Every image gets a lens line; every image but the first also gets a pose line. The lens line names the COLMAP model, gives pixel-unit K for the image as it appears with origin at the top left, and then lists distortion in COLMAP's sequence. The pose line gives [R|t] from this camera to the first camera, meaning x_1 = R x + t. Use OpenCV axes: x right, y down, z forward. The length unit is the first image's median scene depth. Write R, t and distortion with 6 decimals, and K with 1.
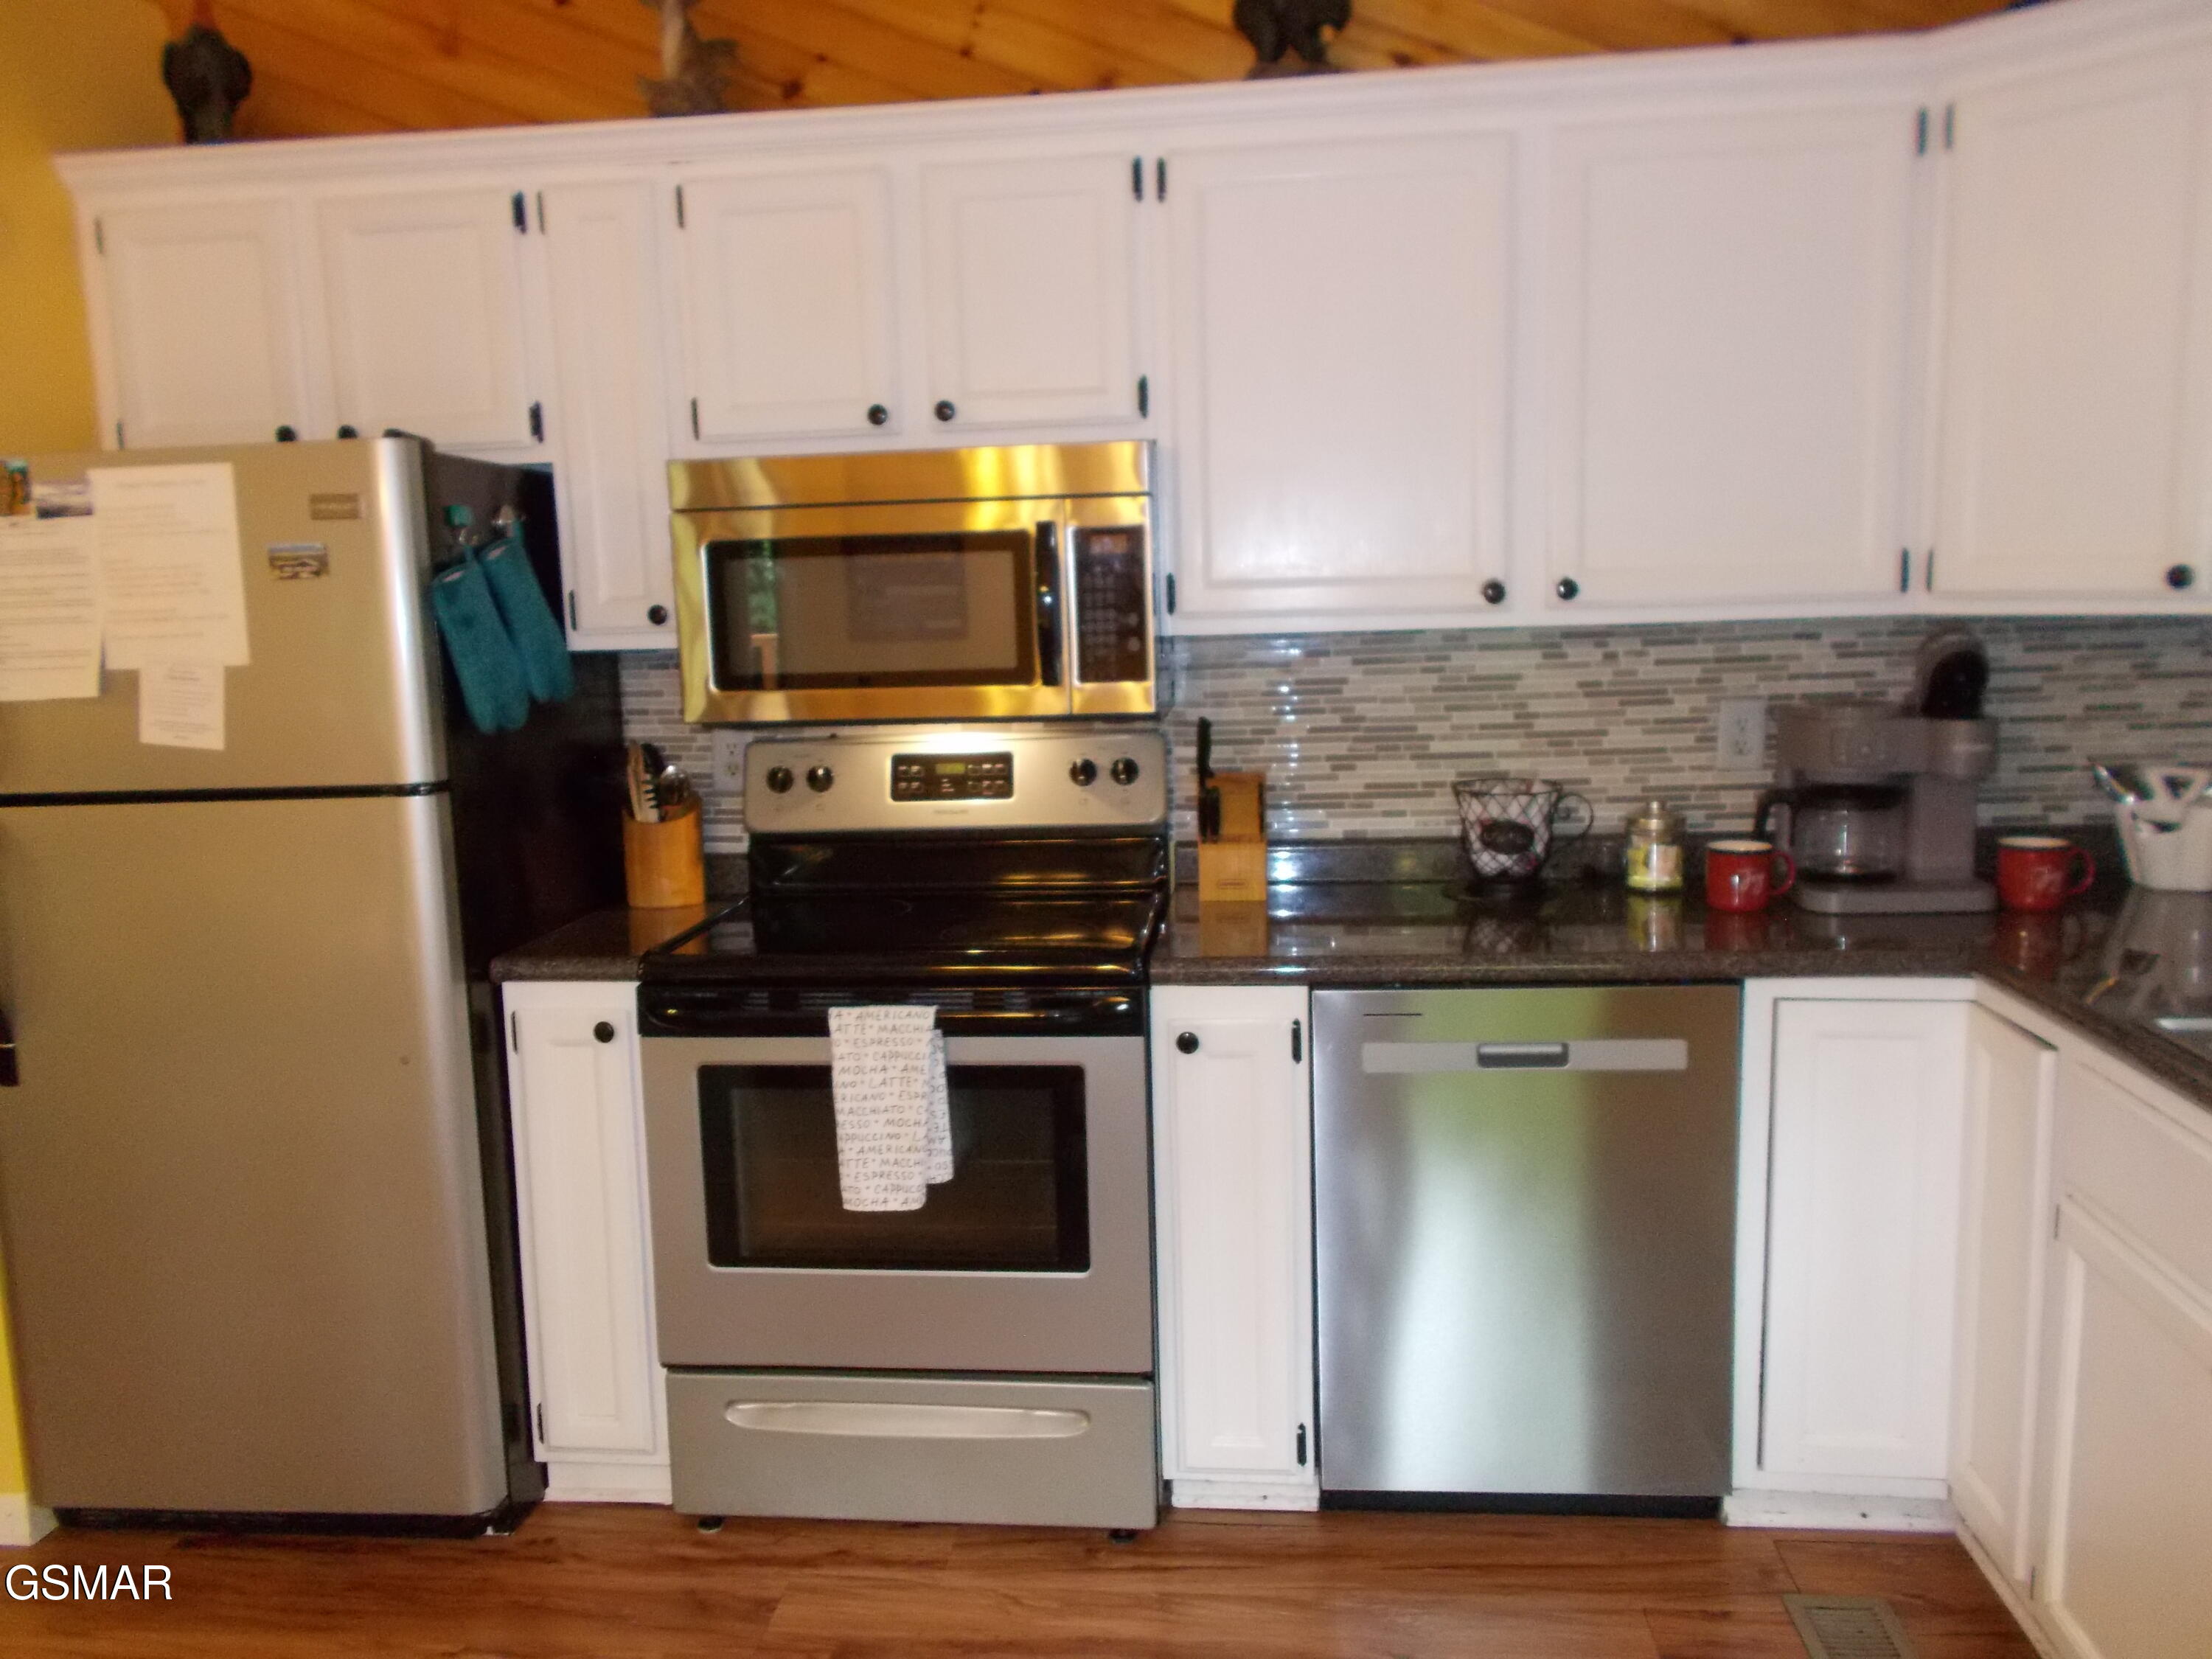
lens RADIAL K [[1684.2, 0, 1100.8], [0, 1684.2, 832.0], [0, 0, 1]] dist [0.003475, -0.007390]
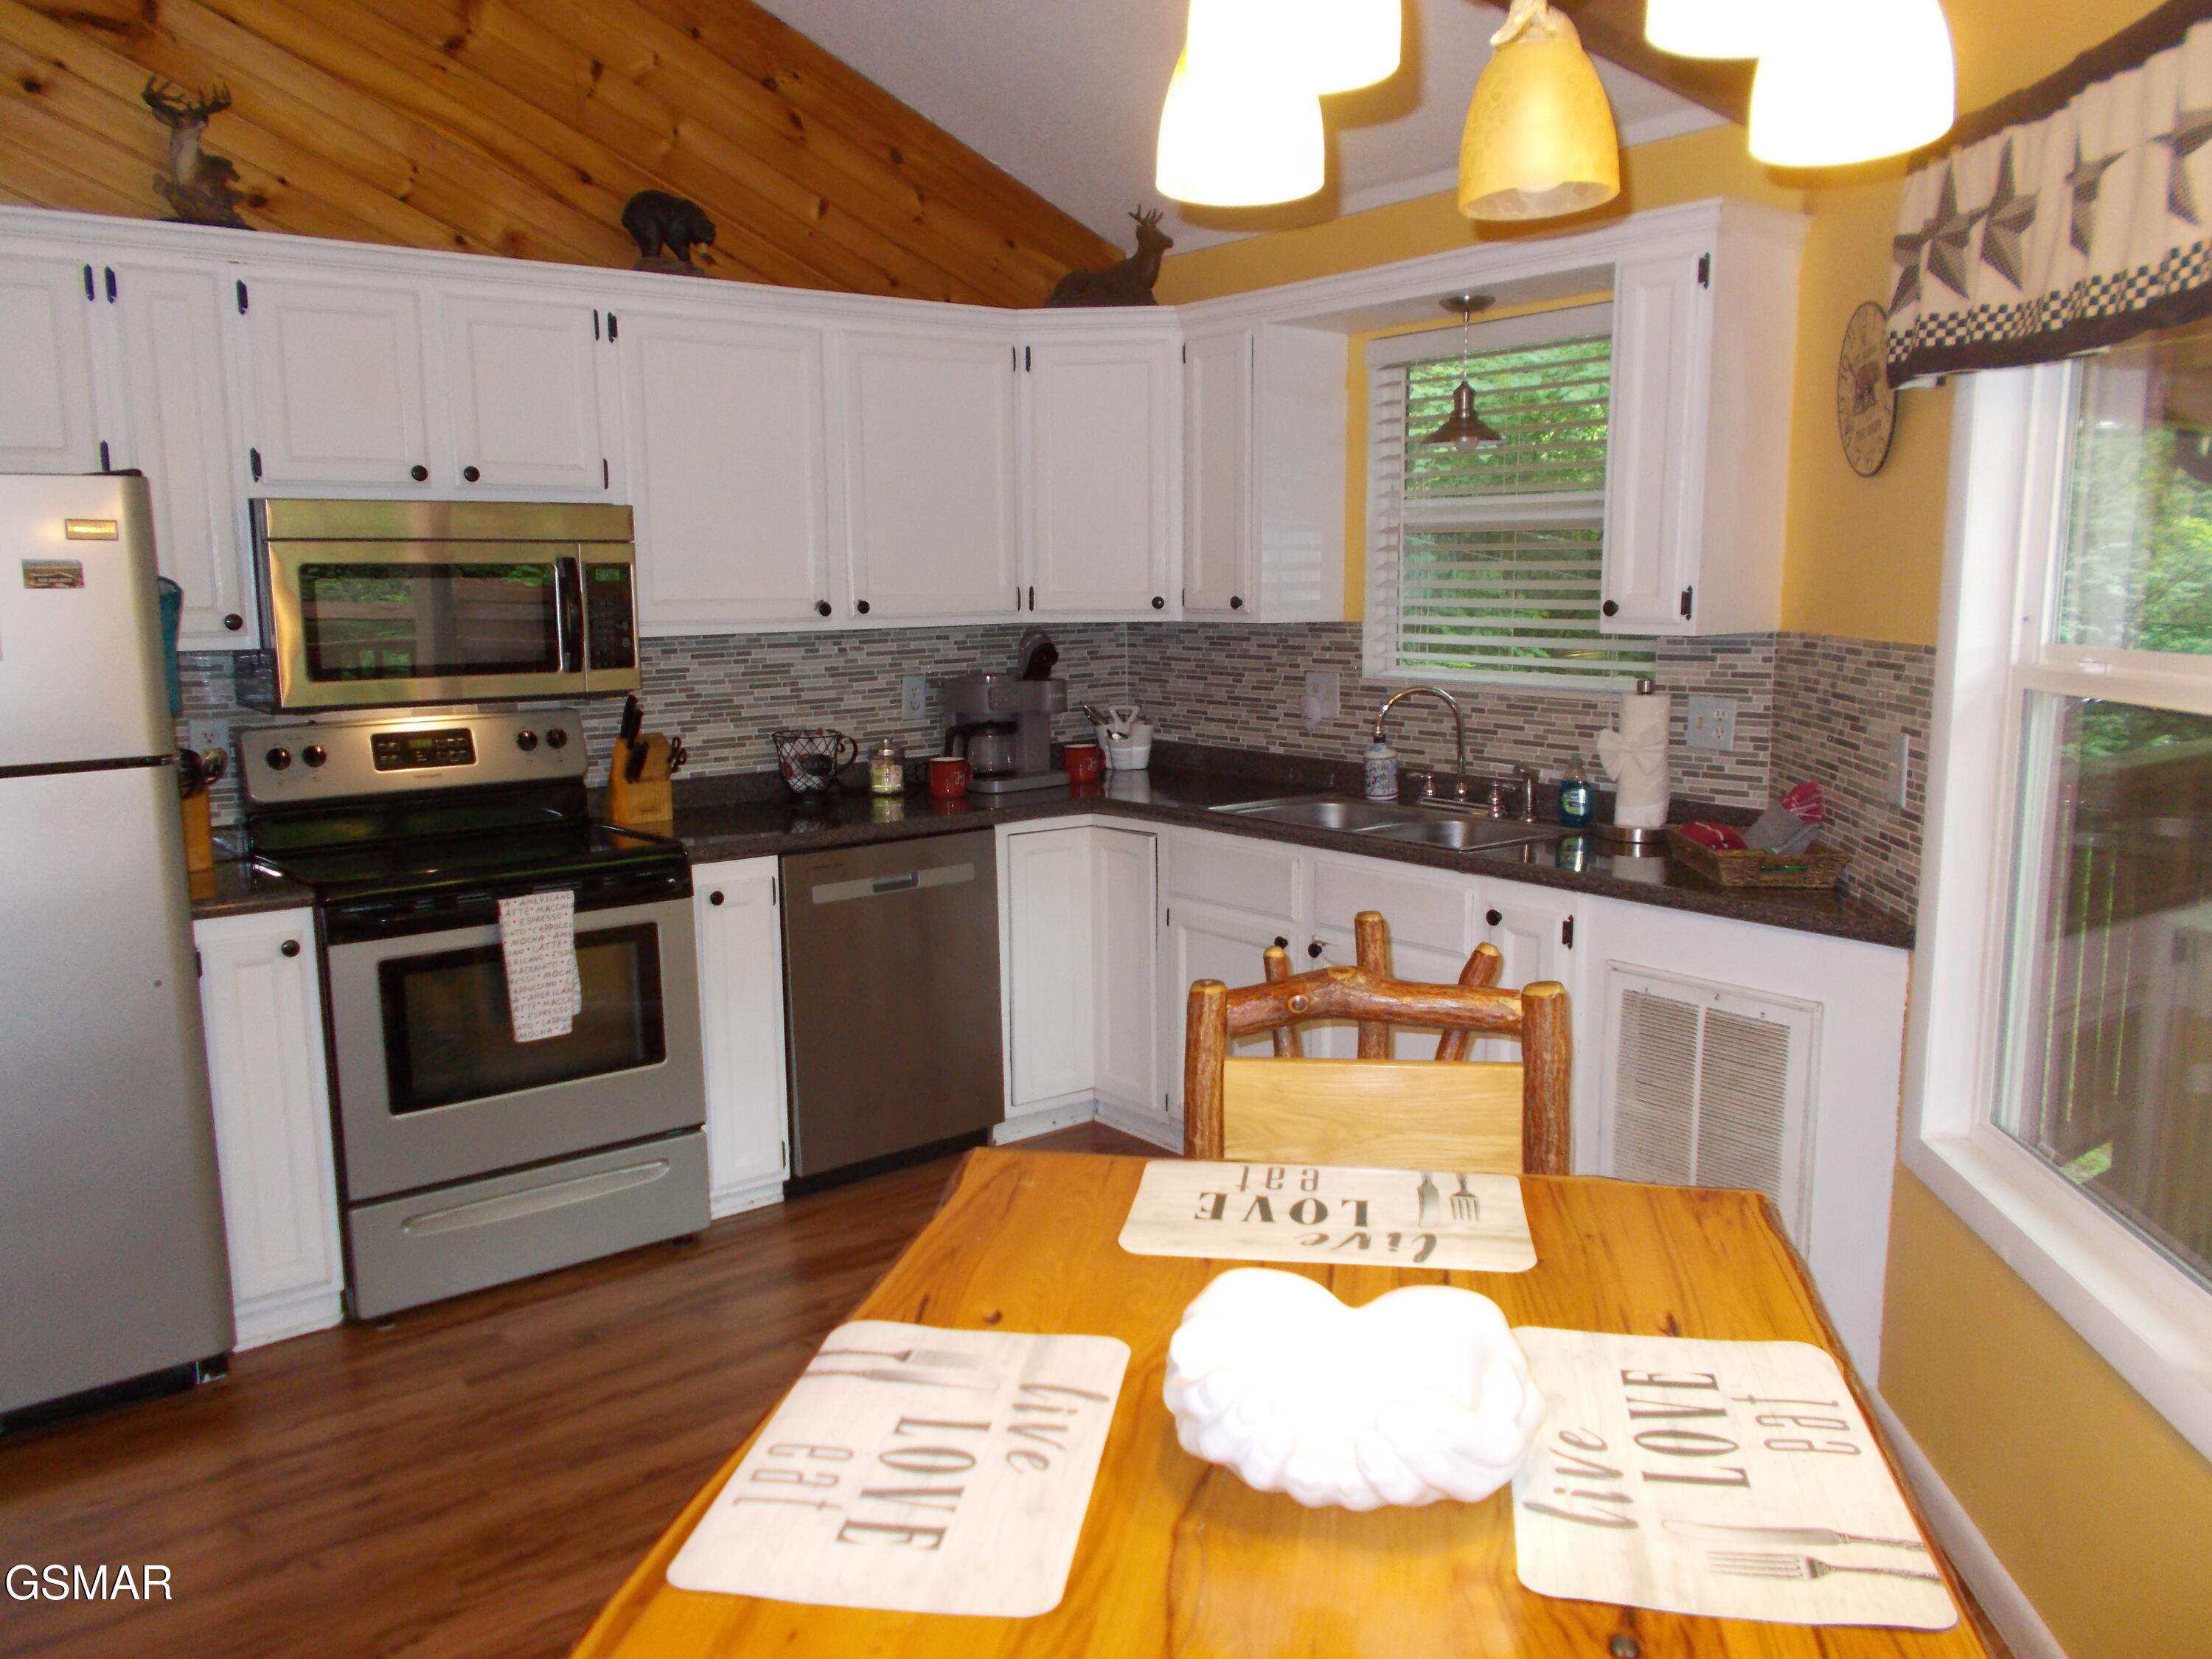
lens RADIAL K [[1684.2, 0, 1100.8], [0, 1684.2, 832.0], [0, 0, 1]] dist [0.003475, -0.007390]
pose [[0.714408, -0.084793, 0.694573, -0.695345], [0.097781, 0.994989, 0.020894, 0.060901], [-0.692863, 0.052989, 0.719119, -0.324524]]
